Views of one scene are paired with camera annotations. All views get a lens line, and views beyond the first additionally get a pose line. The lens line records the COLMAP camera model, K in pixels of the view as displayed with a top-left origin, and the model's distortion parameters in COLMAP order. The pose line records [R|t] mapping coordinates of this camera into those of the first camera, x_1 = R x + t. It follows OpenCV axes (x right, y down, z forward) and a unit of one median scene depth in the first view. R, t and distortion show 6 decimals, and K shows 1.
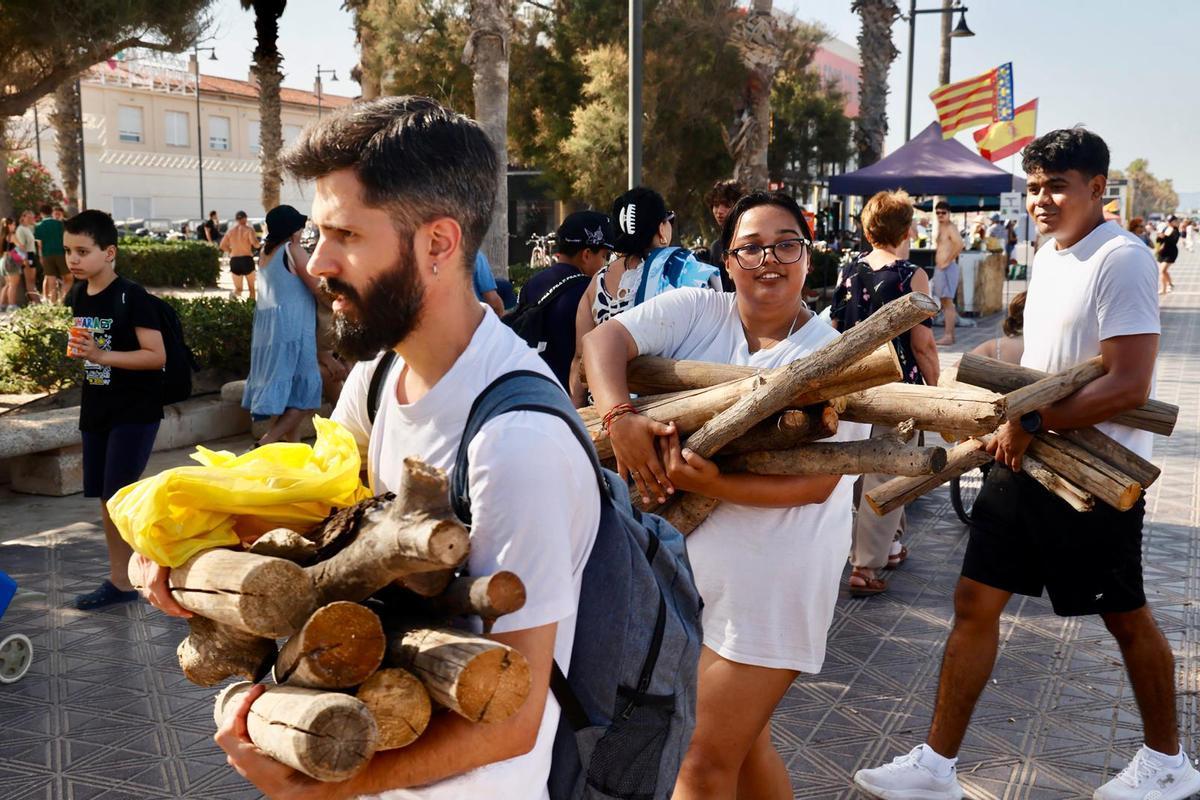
lens RADIAL K [[1361.9, 0, 617.5], [0, 1361.9, 396.5], [0, 0, 1]] dist [0.065293, 0.013683]
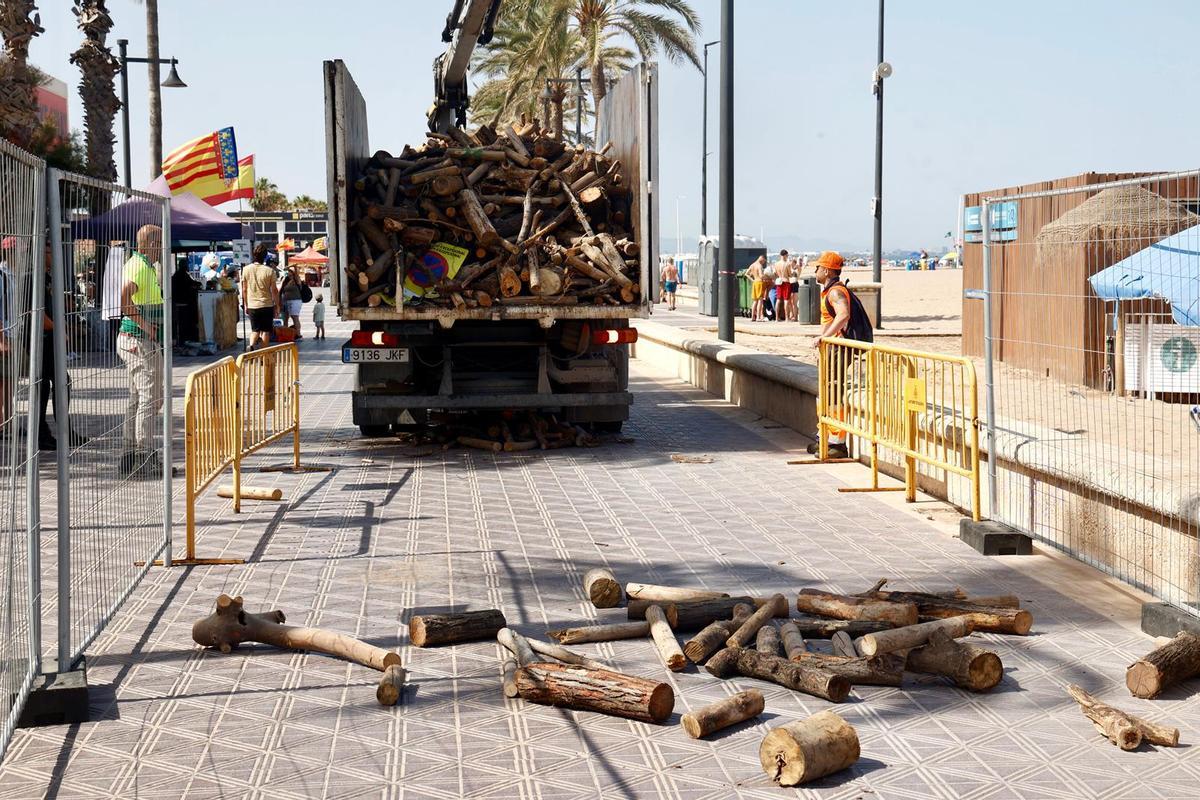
lens RADIAL K [[1834.9, 0, 577.7], [0, 1834.9, 395.3], [0, 0, 1]] dist [0.138675, 0.094882]
pose [[0.882112, -0.036927, 0.469589, -0.167127], [0.059636, 0.997655, -0.033572, 0.042719], [-0.467248, 0.057619, 0.882247, -0.419767]]
